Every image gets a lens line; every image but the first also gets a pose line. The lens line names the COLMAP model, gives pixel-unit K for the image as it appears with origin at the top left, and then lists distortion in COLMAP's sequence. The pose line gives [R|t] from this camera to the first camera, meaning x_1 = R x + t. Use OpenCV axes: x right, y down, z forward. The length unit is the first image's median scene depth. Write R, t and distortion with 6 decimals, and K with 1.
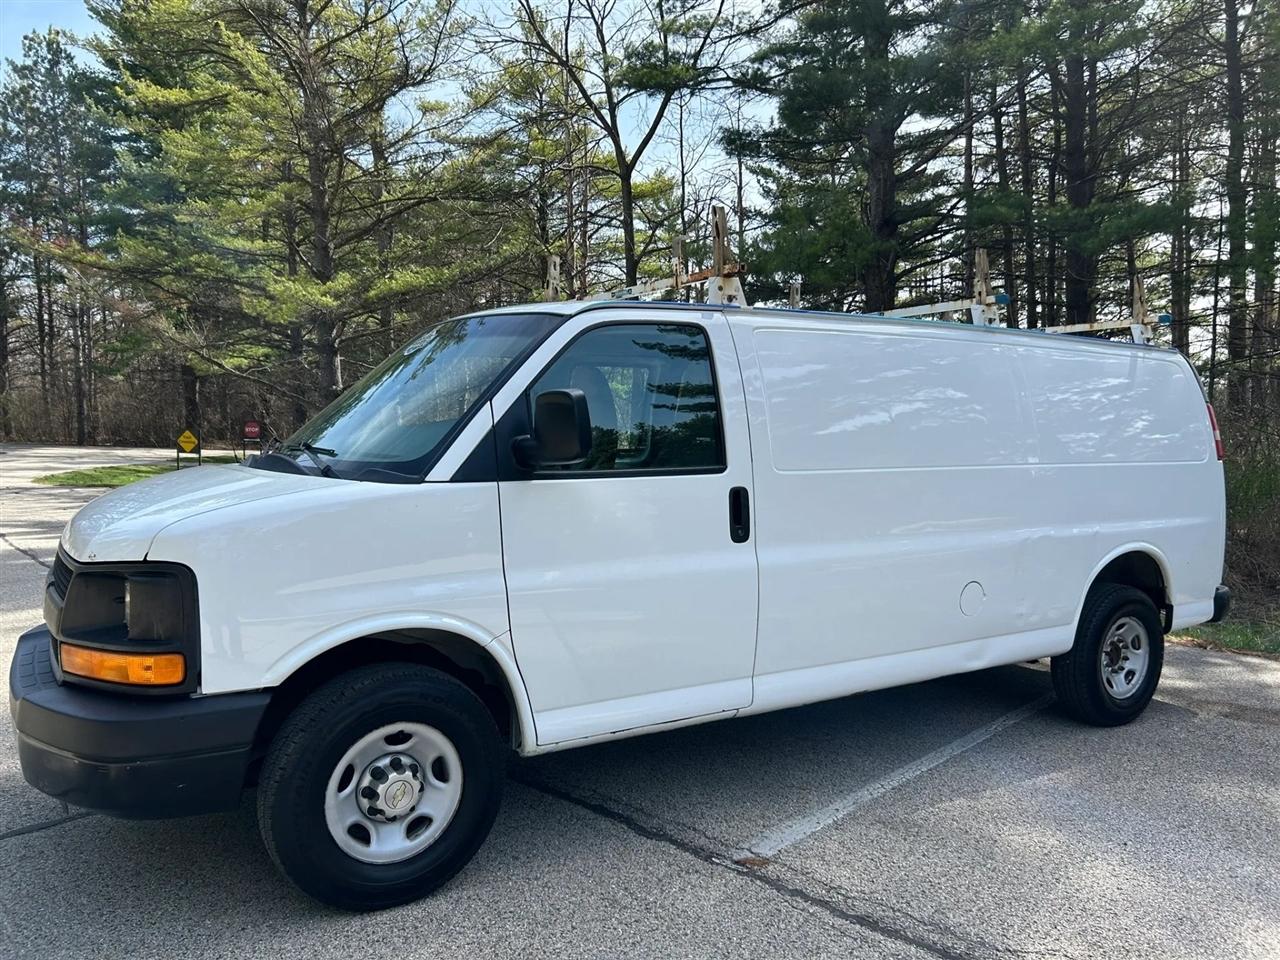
lens RADIAL K [[972.9, 0, 652.2], [0, 972.9, 479.3], [0, 0, 1]] dist [0.051080, -0.055652]
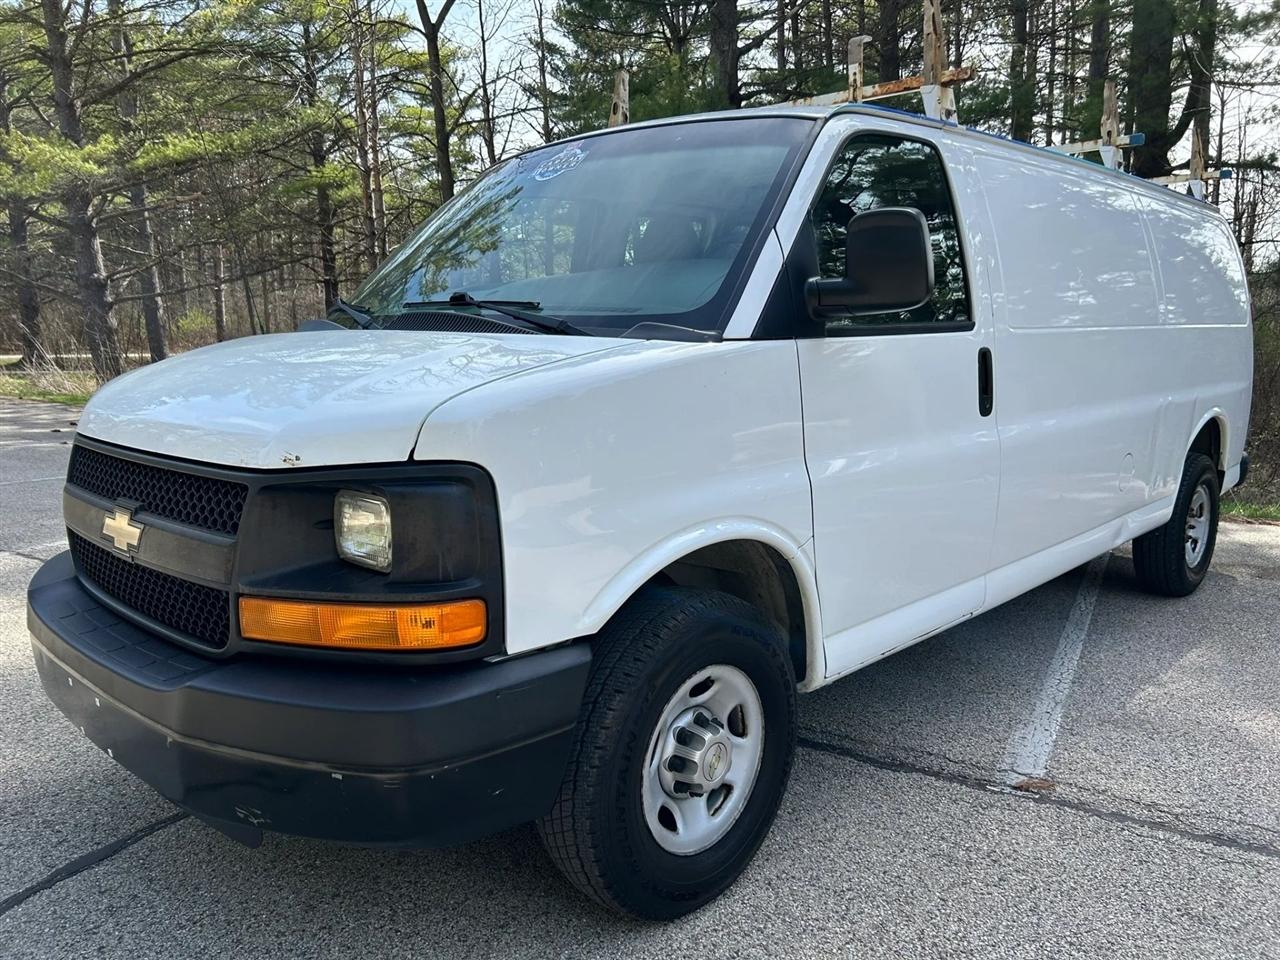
lens RADIAL K [[972.9, 0, 652.7], [0, 972.9, 480.6], [0, 0, 1]] dist [0.051080, -0.055652]
pose [[0.972137, -0.049872, 0.229047, -0.363539], [0.025536, 0.993822, 0.108011, 0.022018], [-0.233019, -0.099152, 0.967404, 0.245767]]
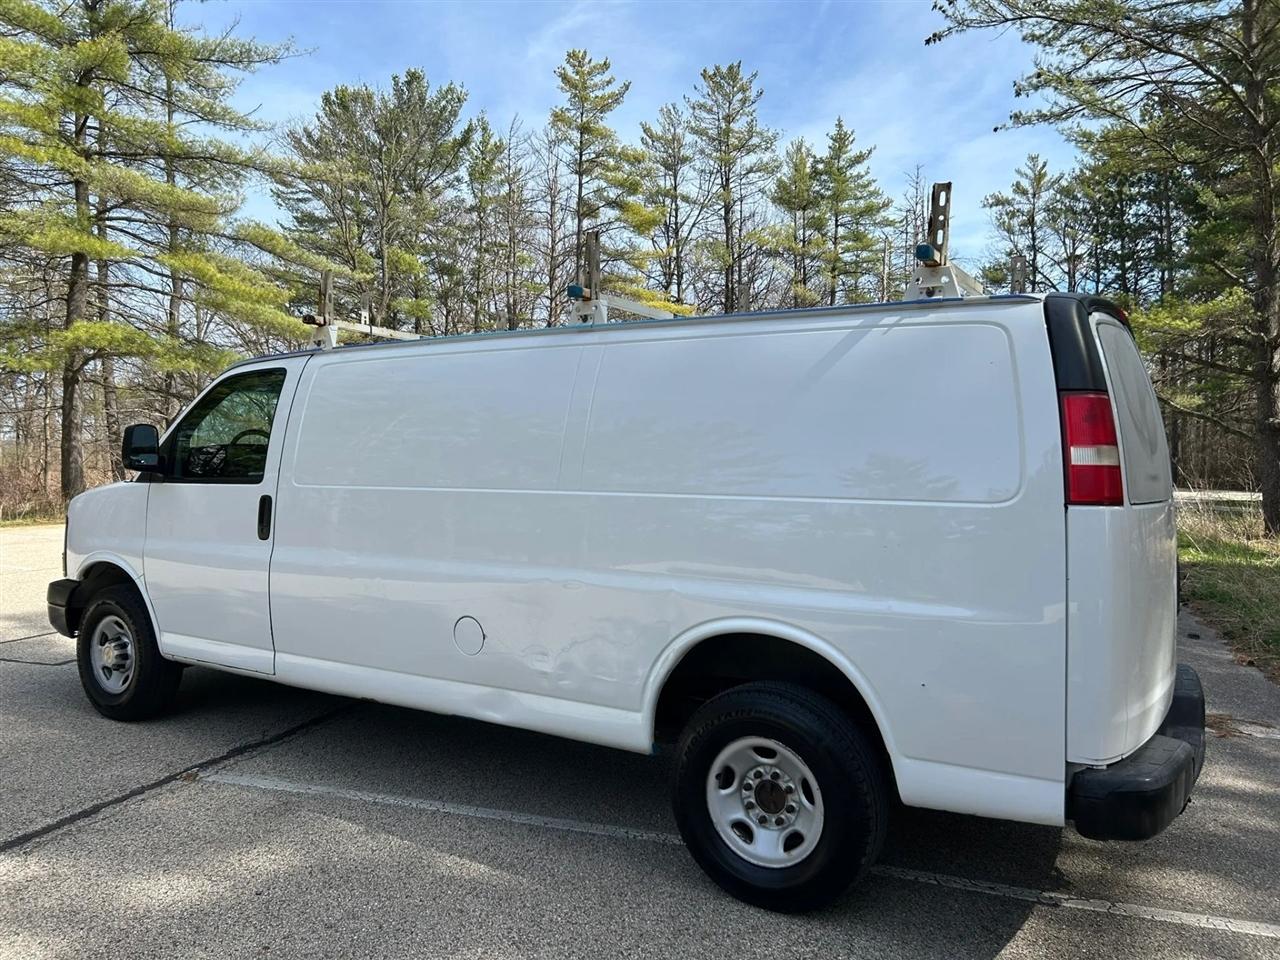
lens RADIAL K [[972.9, 0, 629.7], [0, 972.9, 473.8], [0, 0, 1]] dist [0.051080, -0.055652]
pose [[0.407964, 0.008121, -0.912962, 1.384785], [-0.051366, 0.998581, -0.014070, -0.025151], [0.911552, 0.052635, 0.407802, 0.875331]]
